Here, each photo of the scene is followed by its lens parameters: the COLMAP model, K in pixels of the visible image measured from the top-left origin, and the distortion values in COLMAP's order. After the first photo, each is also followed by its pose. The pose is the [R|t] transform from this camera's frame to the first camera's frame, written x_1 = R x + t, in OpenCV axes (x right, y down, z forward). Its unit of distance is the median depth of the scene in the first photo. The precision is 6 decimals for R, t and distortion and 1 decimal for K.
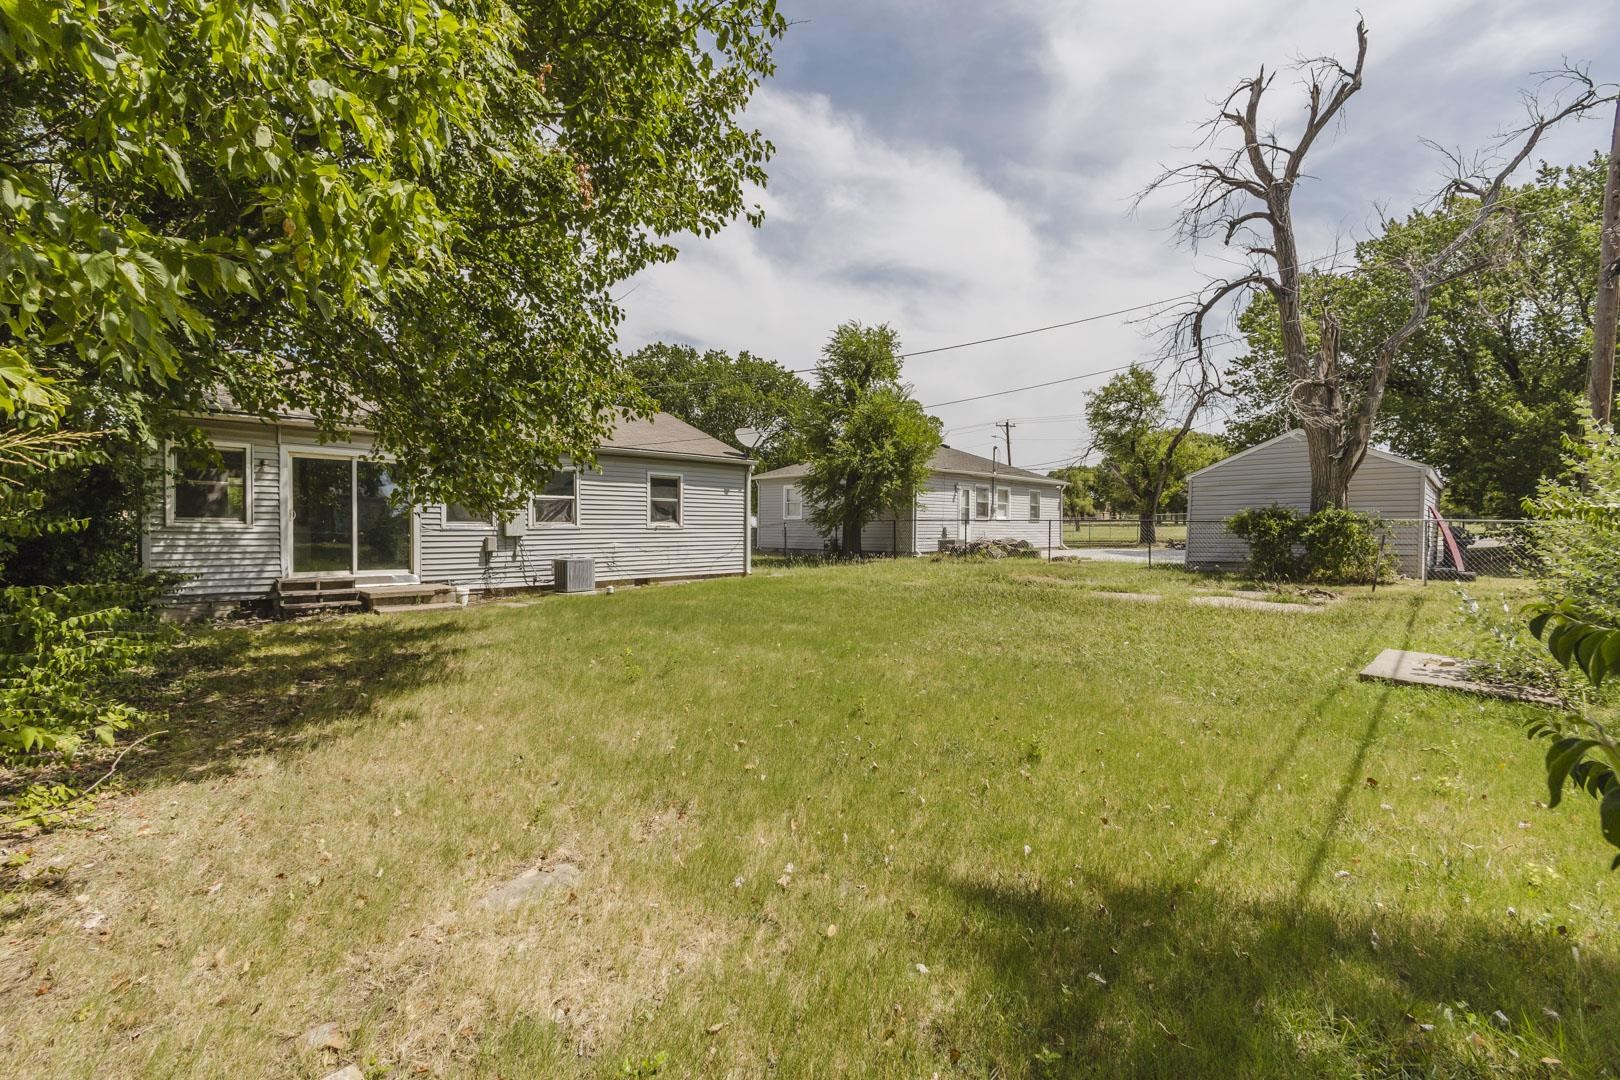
lens RADIAL K [[694.3, 0, 810.0], [0, 694.3, 540.0], [0, 0, 1]] dist [-0.010521, -0.000571]
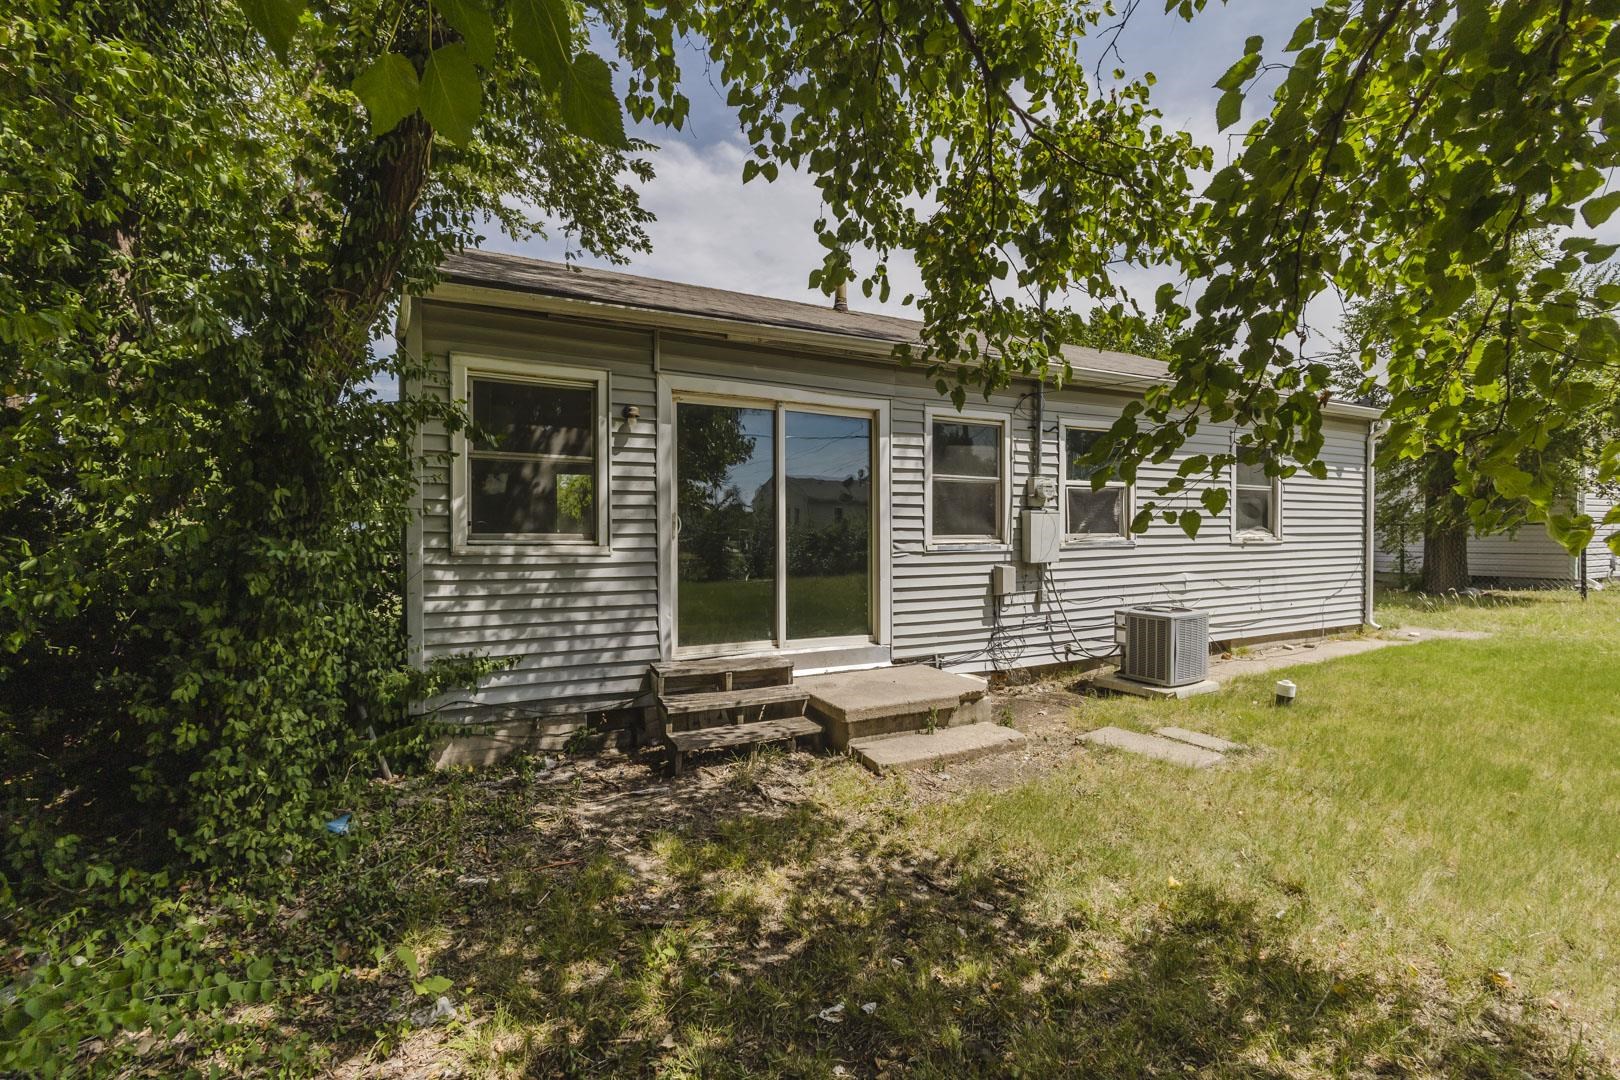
lens RADIAL K [[689.9, 0, 811.5], [0, 689.9, 534.0], [0, 0, 1]] dist [-0.007980, -0.000094]
pose [[0.941730, -0.002746, -0.336358, -0.493799], [-0.001280, 0.999930, -0.011748, -0.024230], [0.336367, 0.011494, 0.941661, 0.574432]]
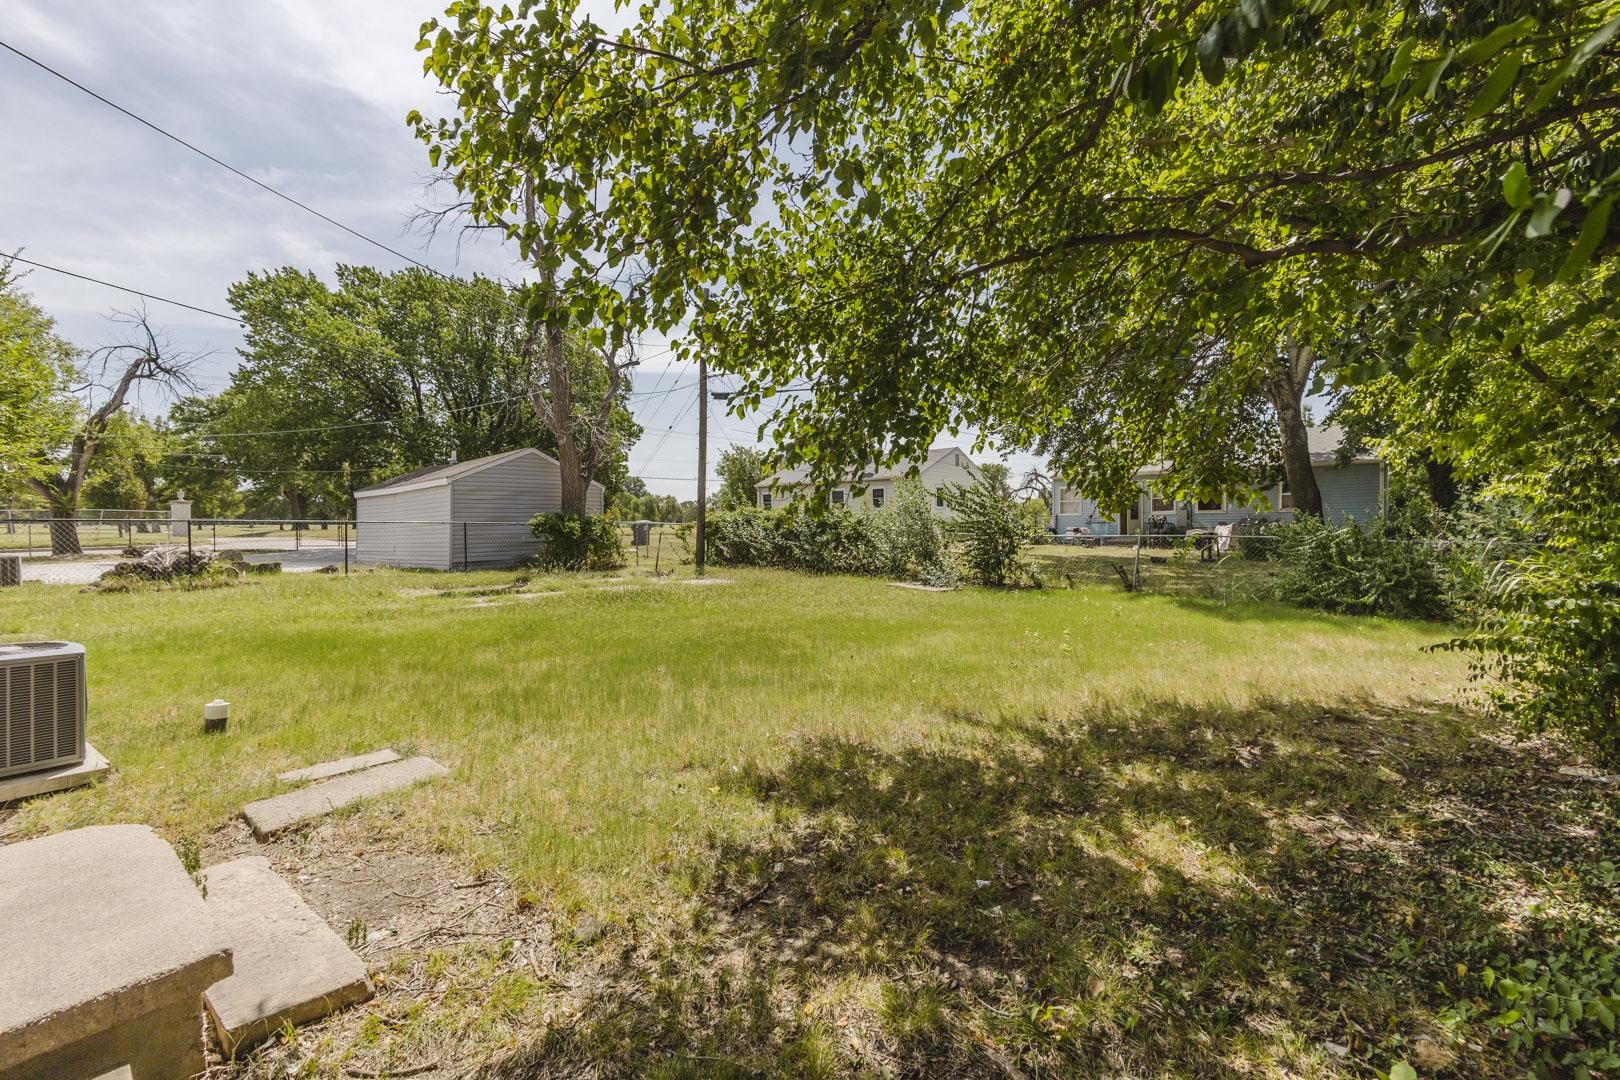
lens RADIAL K [[689.9, 0, 811.5], [0, 689.9, 534.0], [0, 0, 1]] dist [-0.007980, -0.000094]
pose [[-0.066421, -0.009530, 0.997746, -0.782110], [0.015951, 0.999816, 0.010612, -0.022830], [-0.997664, 0.016620, -0.066257, 0.835730]]
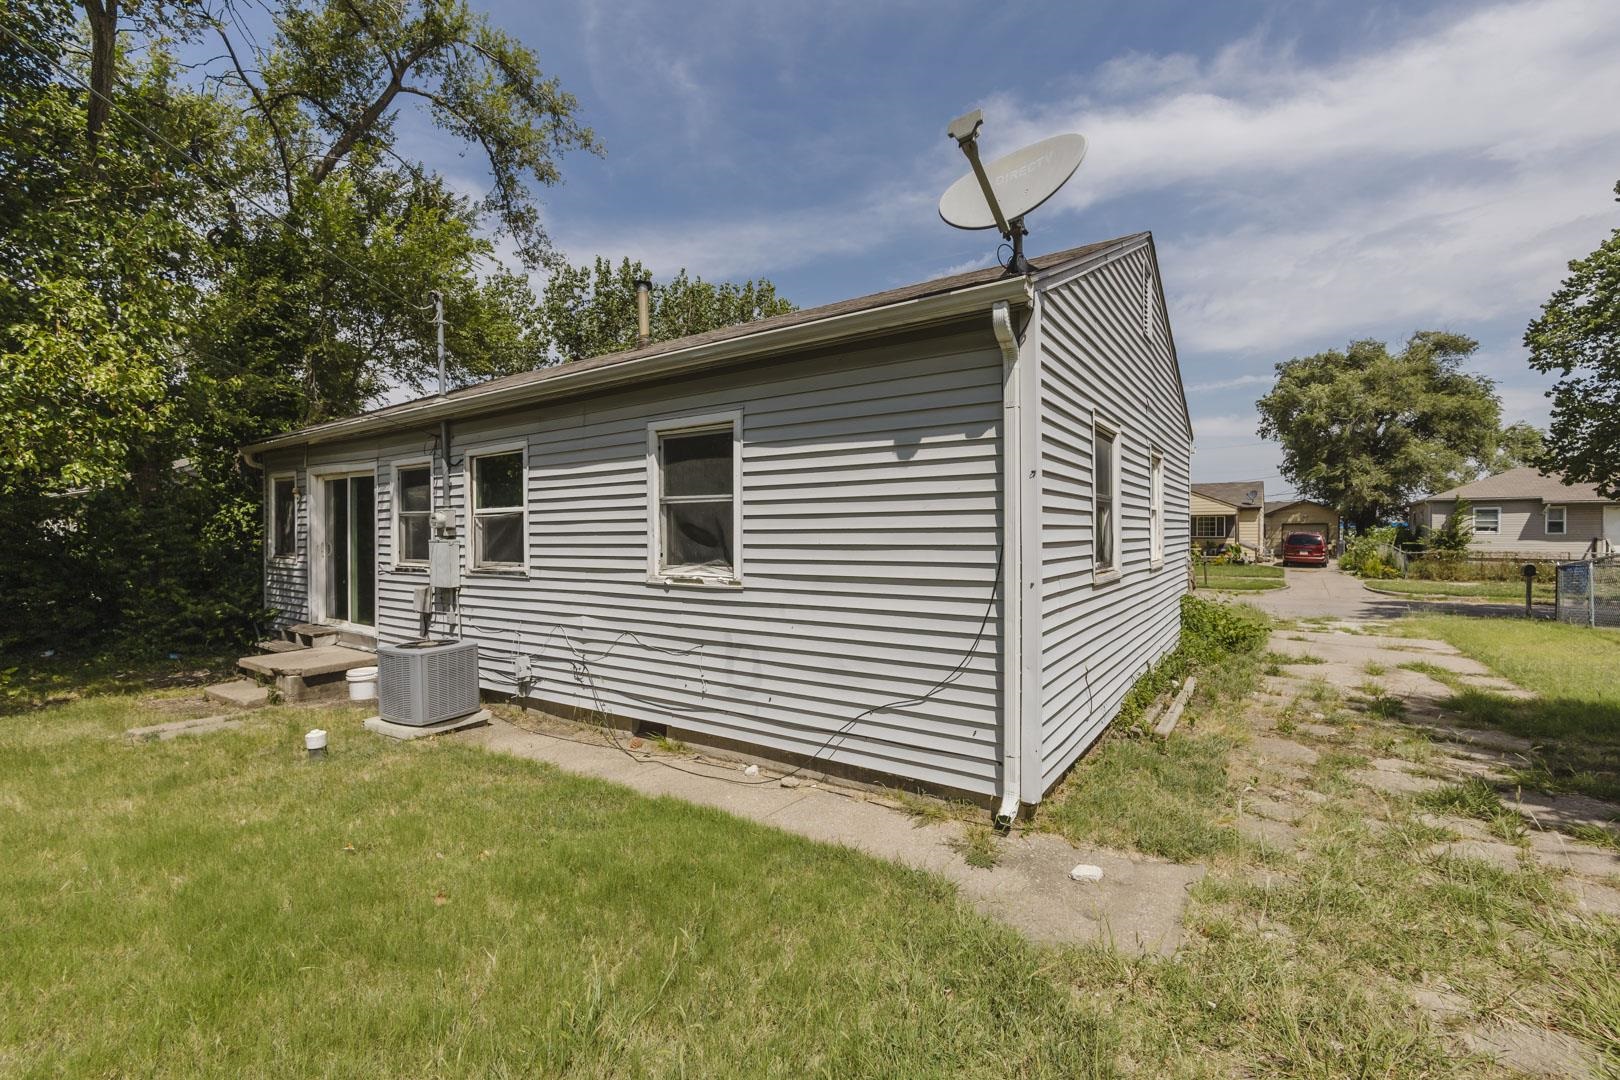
lens RADIAL K [[689.9, 0, 811.5], [0, 689.9, 534.0], [0, 0, 1]] dist [-0.007980, -0.000094]
pose [[0.168855, 0.000195, -0.985641, 0.177621], [-0.011020, 0.999938, -0.001690, -0.059031], [0.985579, 0.011147, 0.168847, 1.416867]]
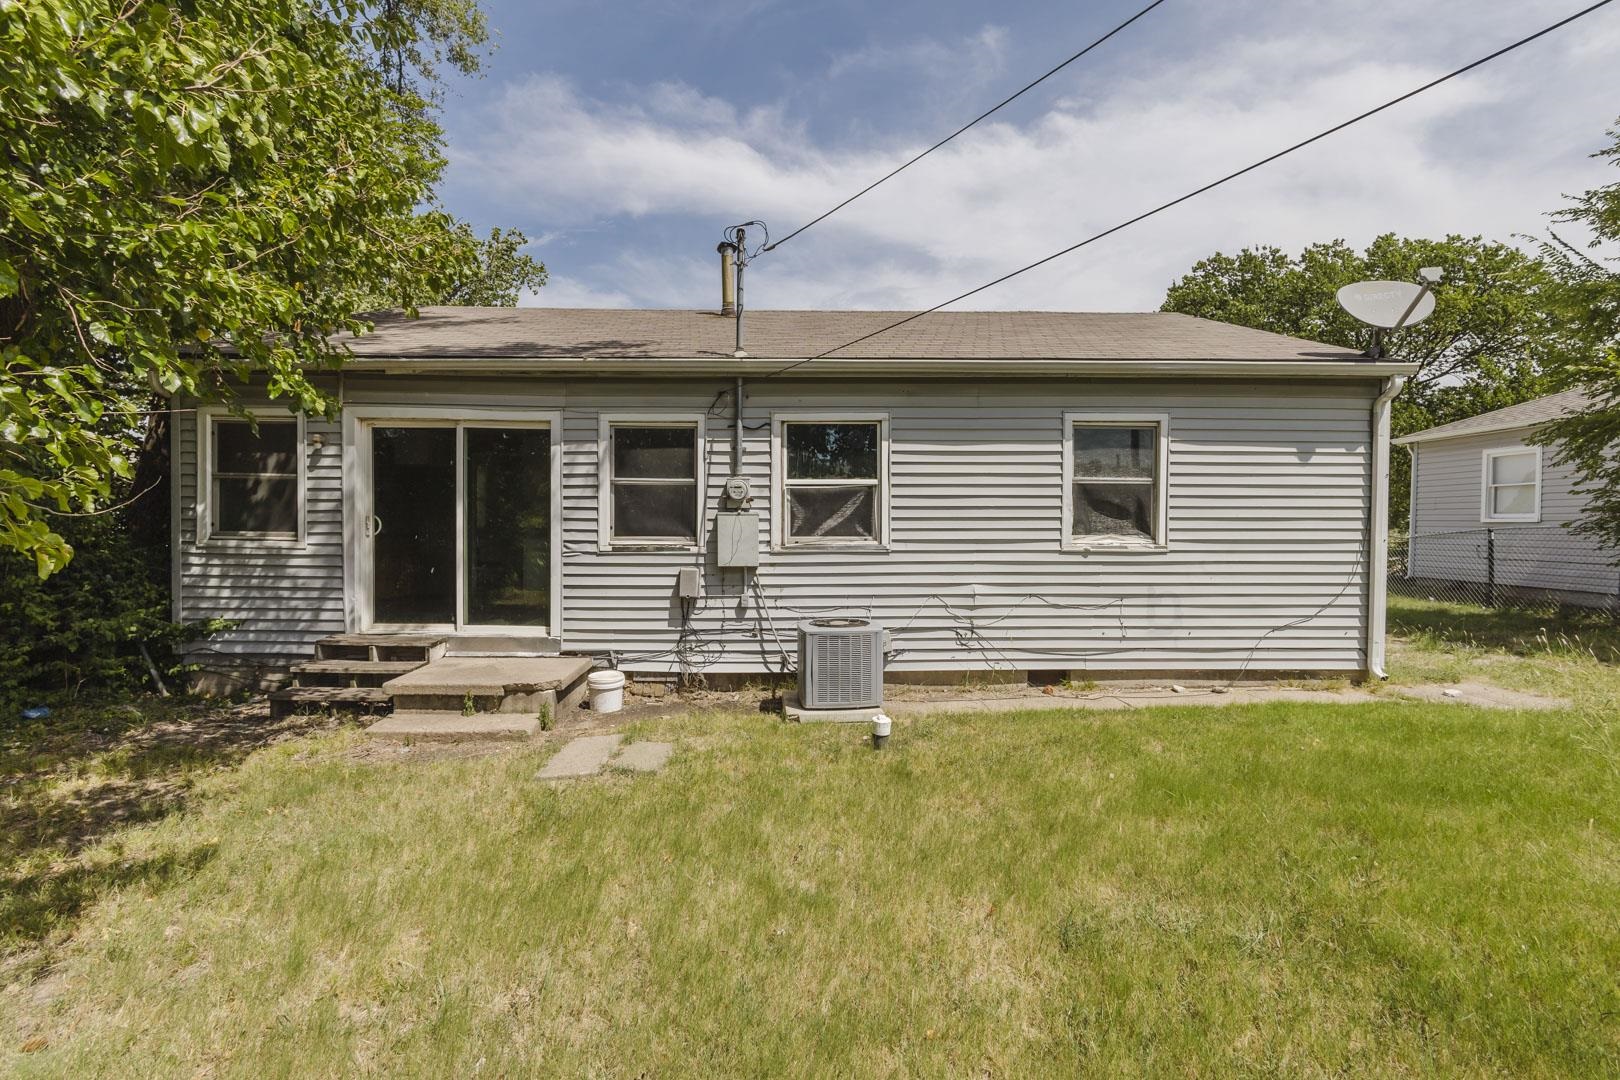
lens RADIAL K [[689.9, 0, 811.5], [0, 689.9, 534.0], [0, 0, 1]] dist [-0.007980, -0.000094]
pose [[0.703075, 0.009445, -0.711053, -0.065655], [-0.015333, 0.999881, -0.001879, -0.033204], [0.710951, 0.012224, 0.703136, 0.836900]]
